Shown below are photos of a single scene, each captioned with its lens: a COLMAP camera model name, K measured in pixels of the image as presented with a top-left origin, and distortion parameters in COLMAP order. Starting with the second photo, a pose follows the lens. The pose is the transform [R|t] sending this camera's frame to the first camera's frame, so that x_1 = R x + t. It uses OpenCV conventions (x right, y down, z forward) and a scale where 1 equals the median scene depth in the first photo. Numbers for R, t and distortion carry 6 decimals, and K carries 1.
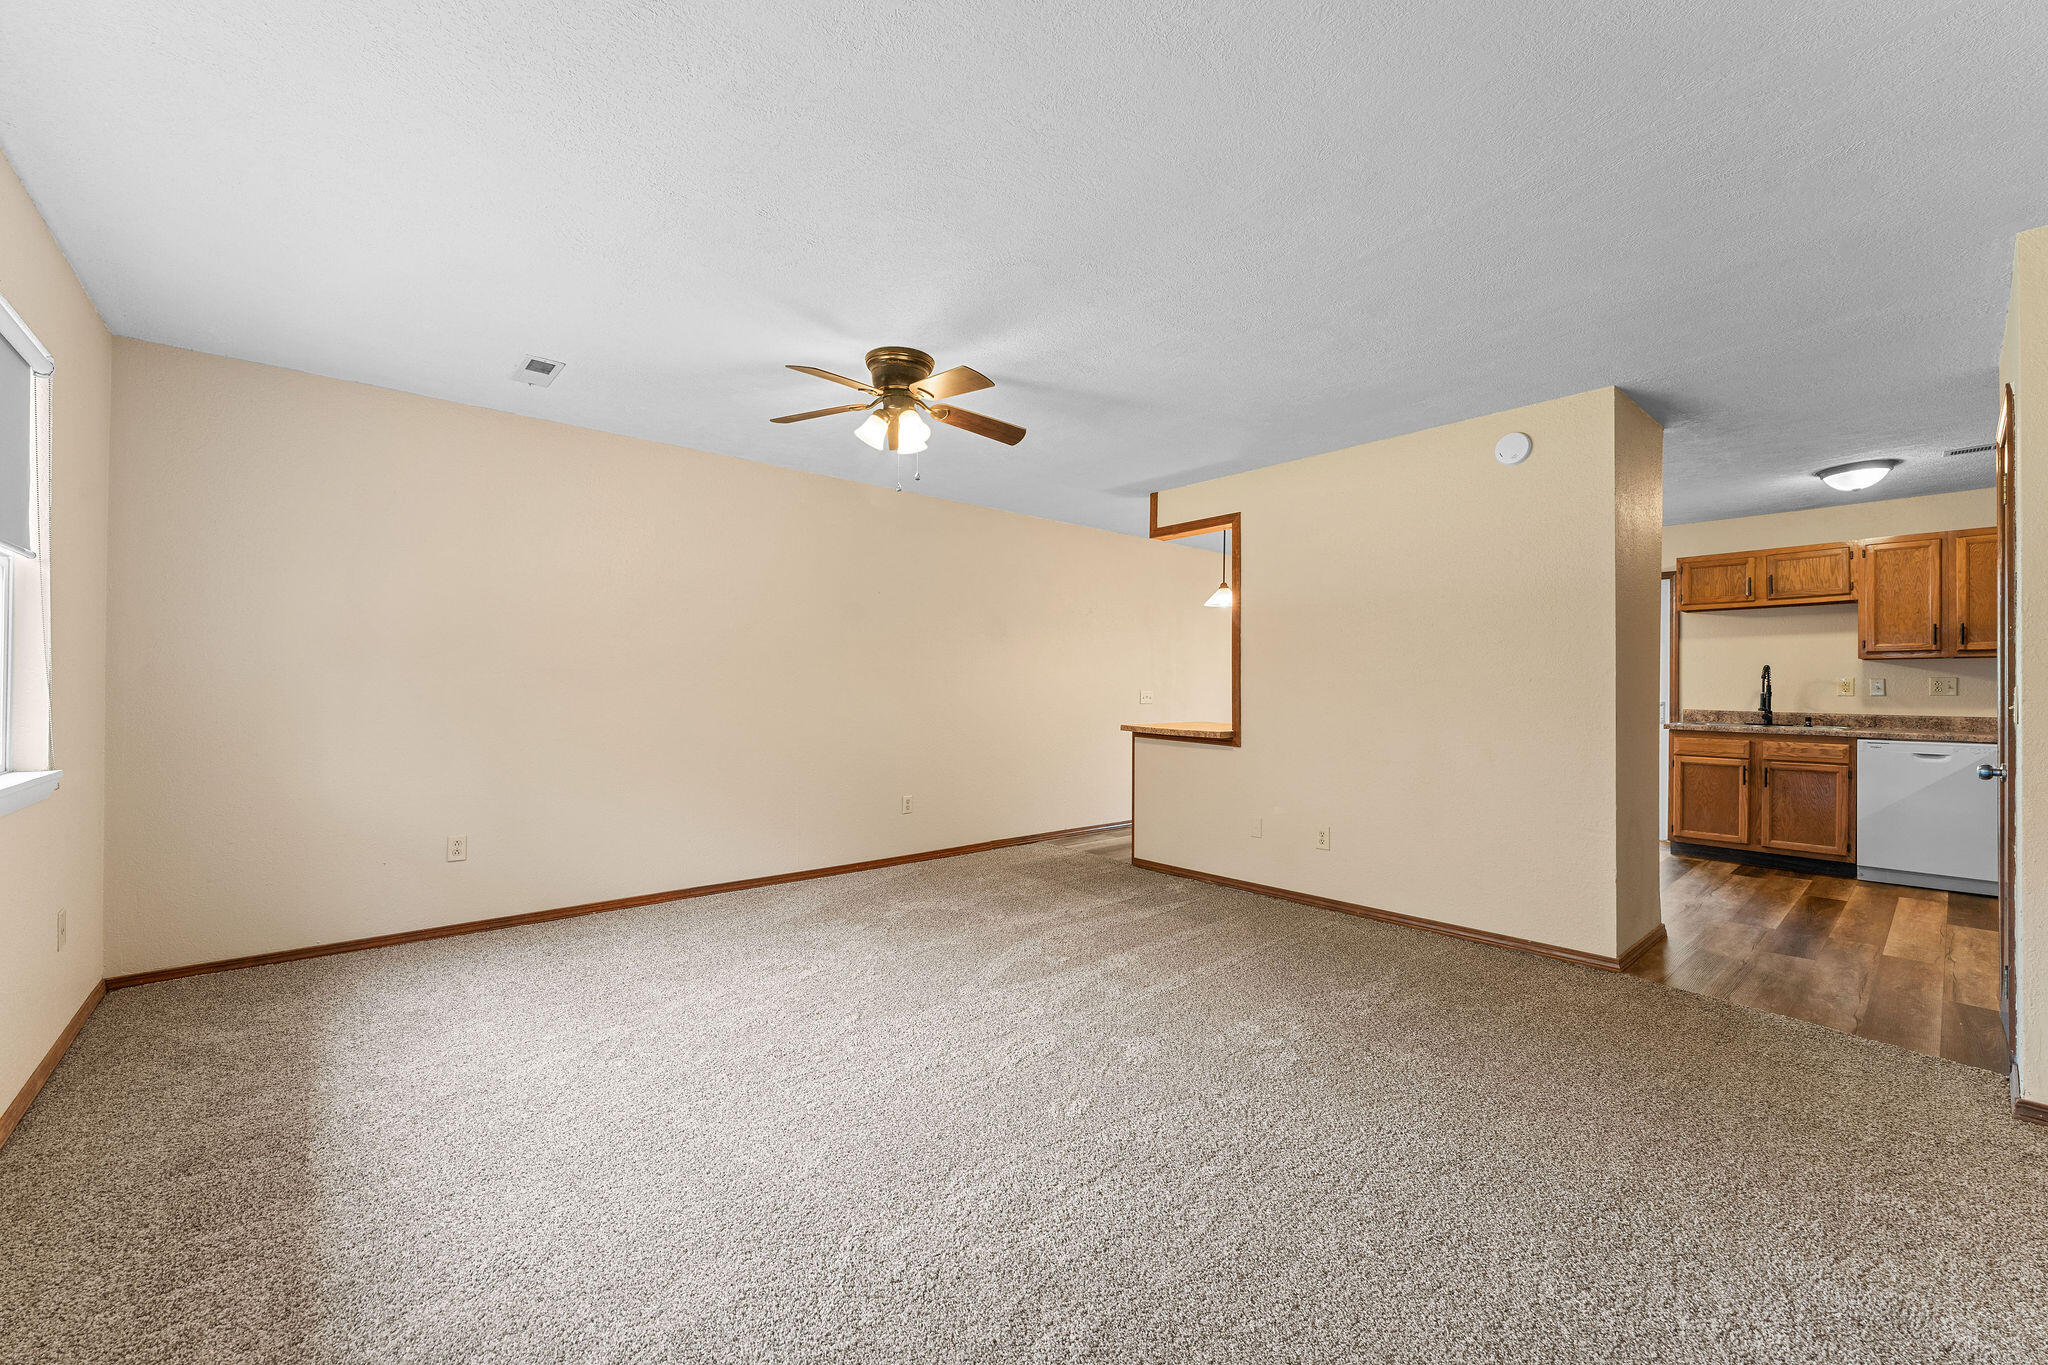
lens RADIAL K [[815.1, 0, 1029.0], [0, 815.1, 688.9], [0, 0, 1]] dist [-0.003483, 0.000135]
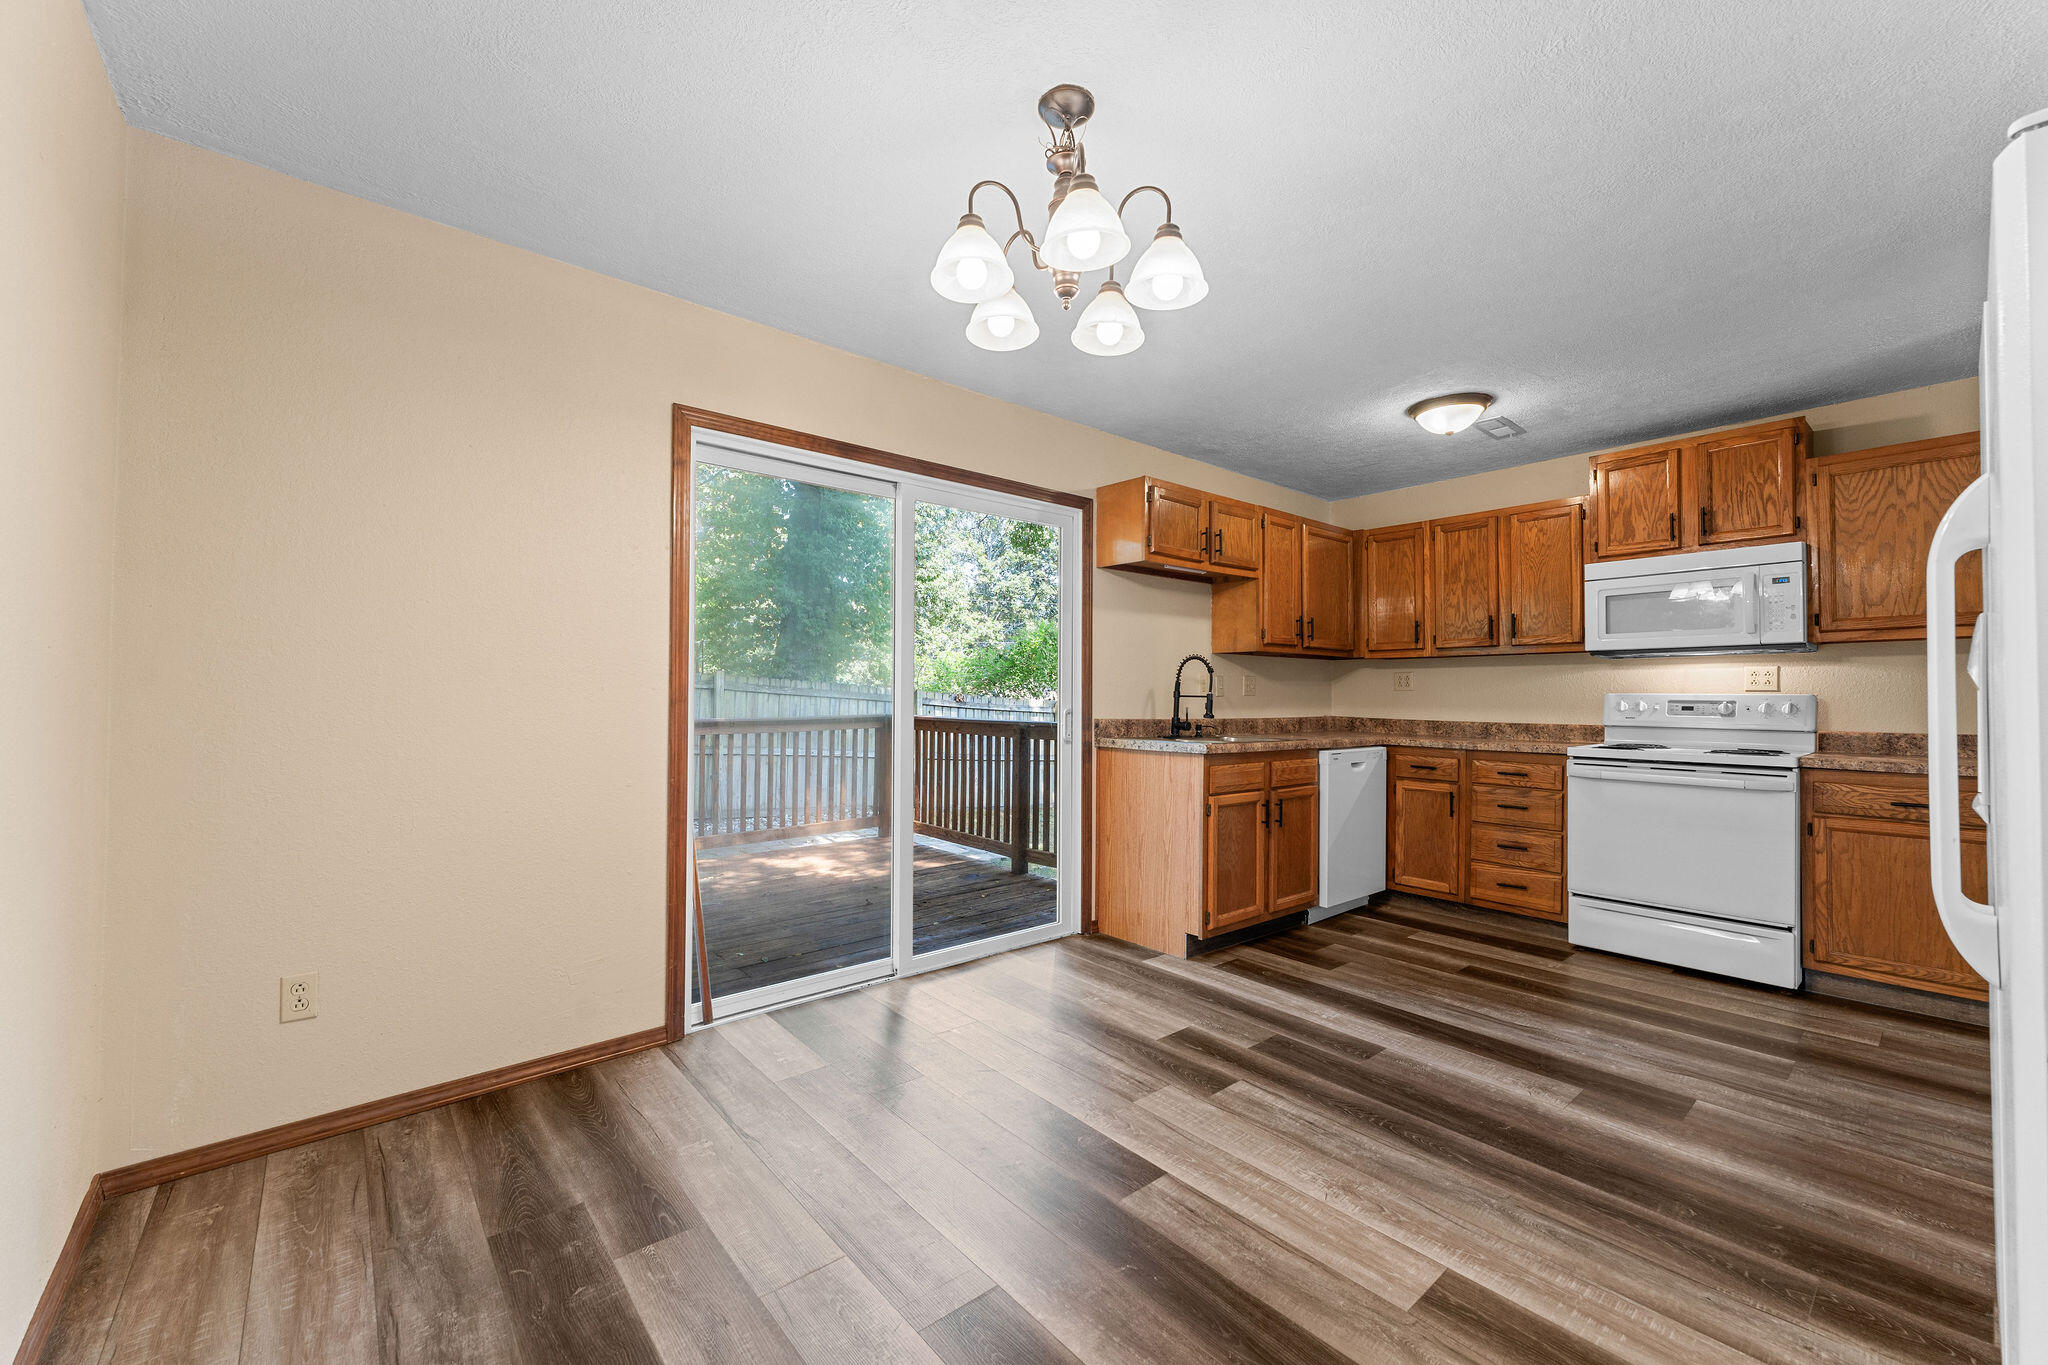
lens RADIAL K [[815.1, 0, 1016.1], [0, 815.1, 686.3], [0, 0, 1]] dist [-0.003483, 0.000135]
pose [[0.018512, 0.009018, 0.999788, 0.205309], [-0.004096, 0.999952, -0.008943, 0.006813], [-0.999820, -0.003930, 0.018548, 1.254106]]
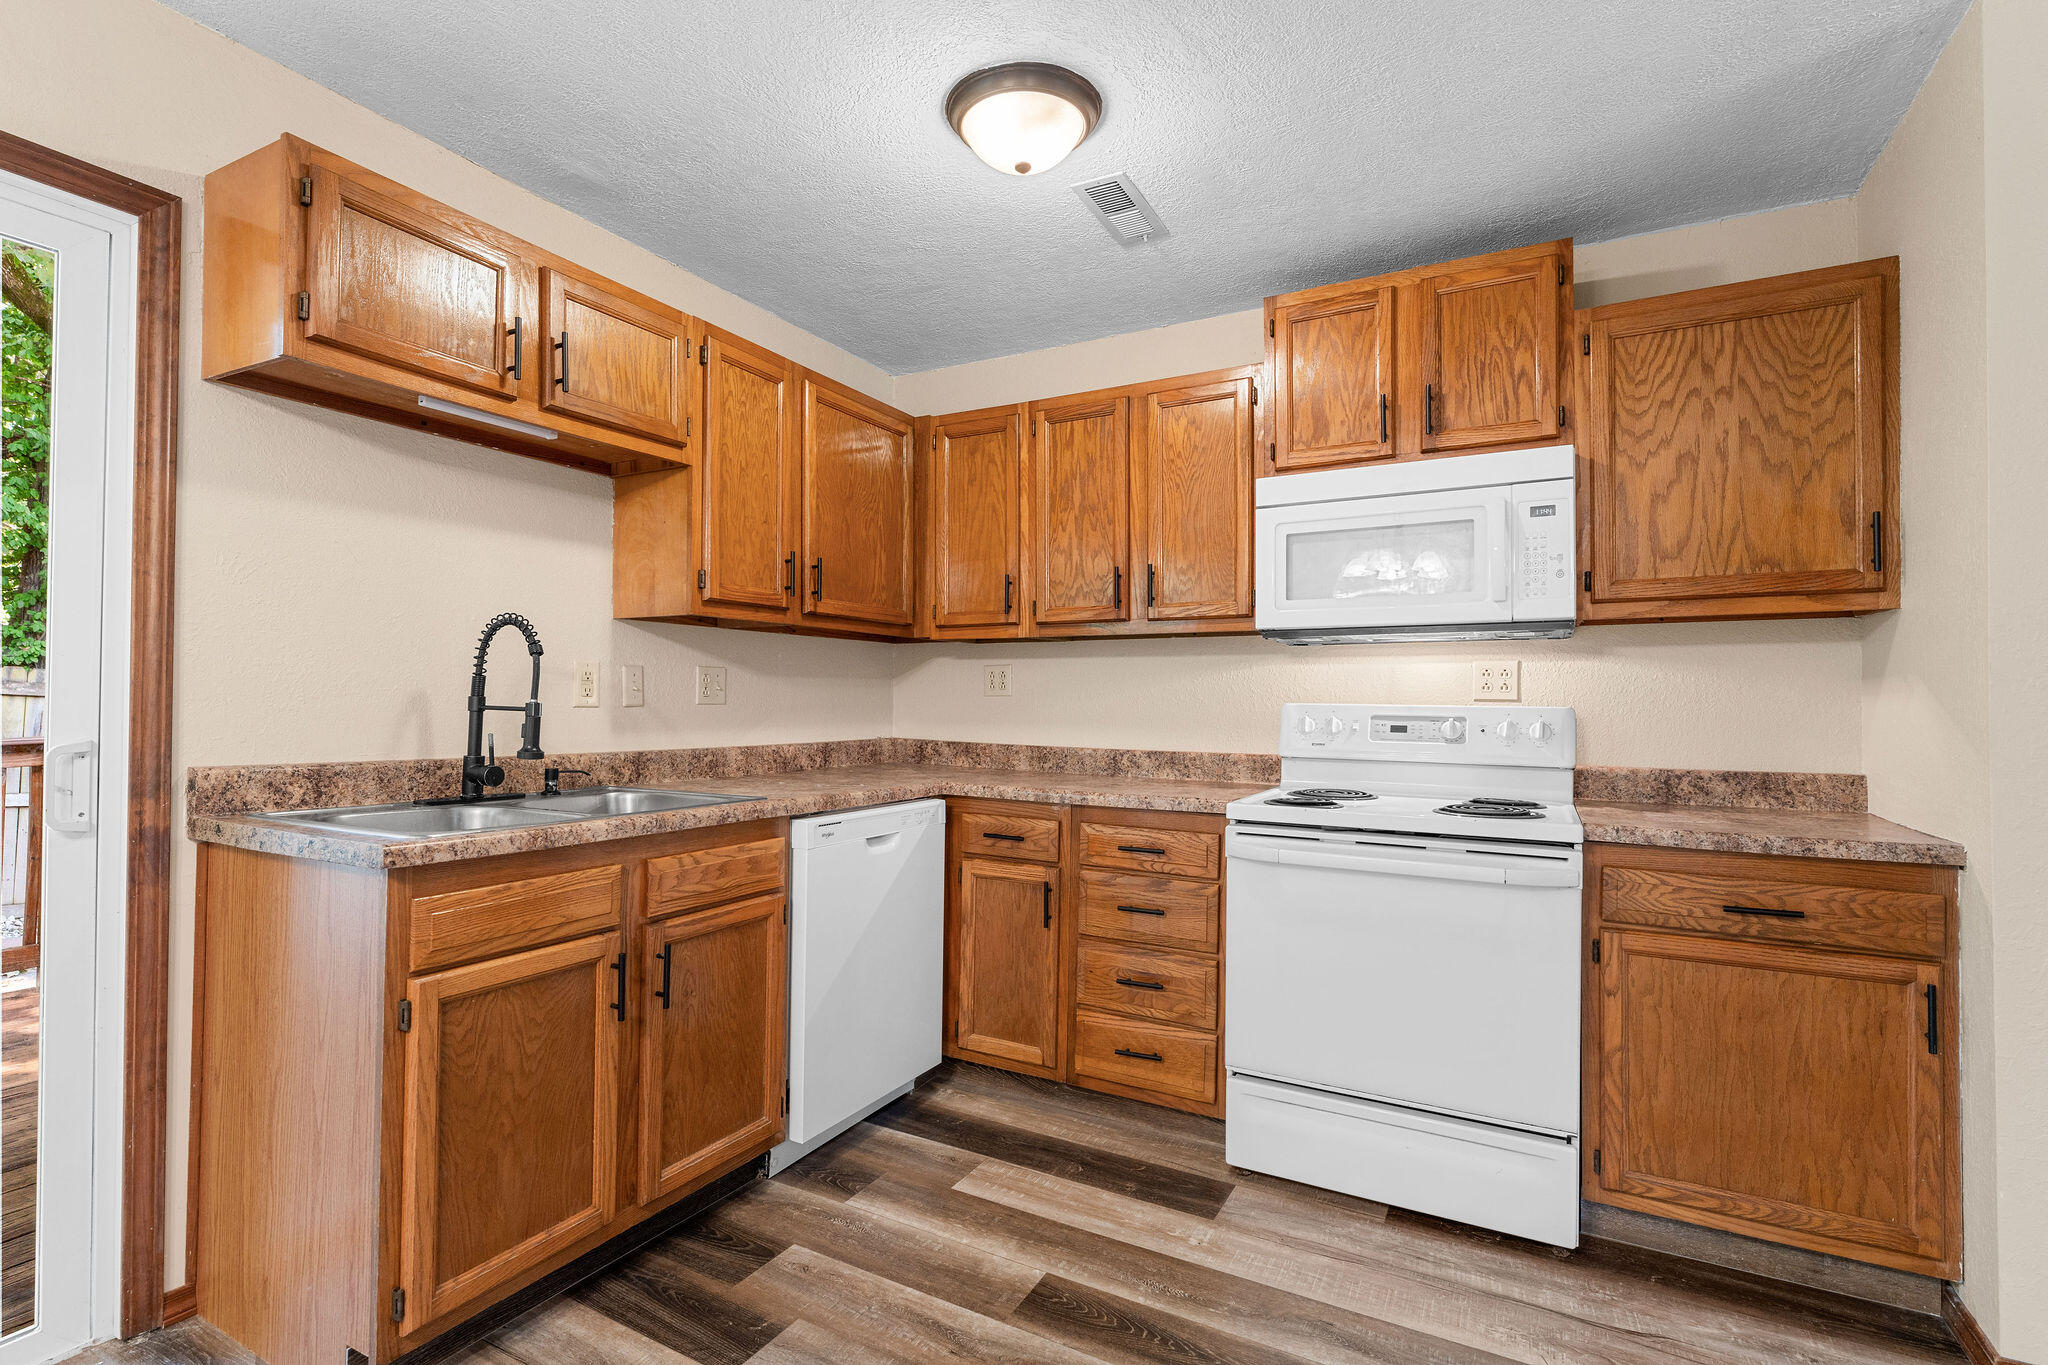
lens RADIAL K [[970.2, 0, 1014.5], [0, 970.2, 685.4], [0, 0, 1]] dist [-0.003129, -0.000119]
pose [[-0.343862, 0.007315, 0.938992, 0.532410], [-0.008970, 0.999898, -0.011074, 0.001714], [-0.938977, -0.012231, -0.343761, 1.035696]]
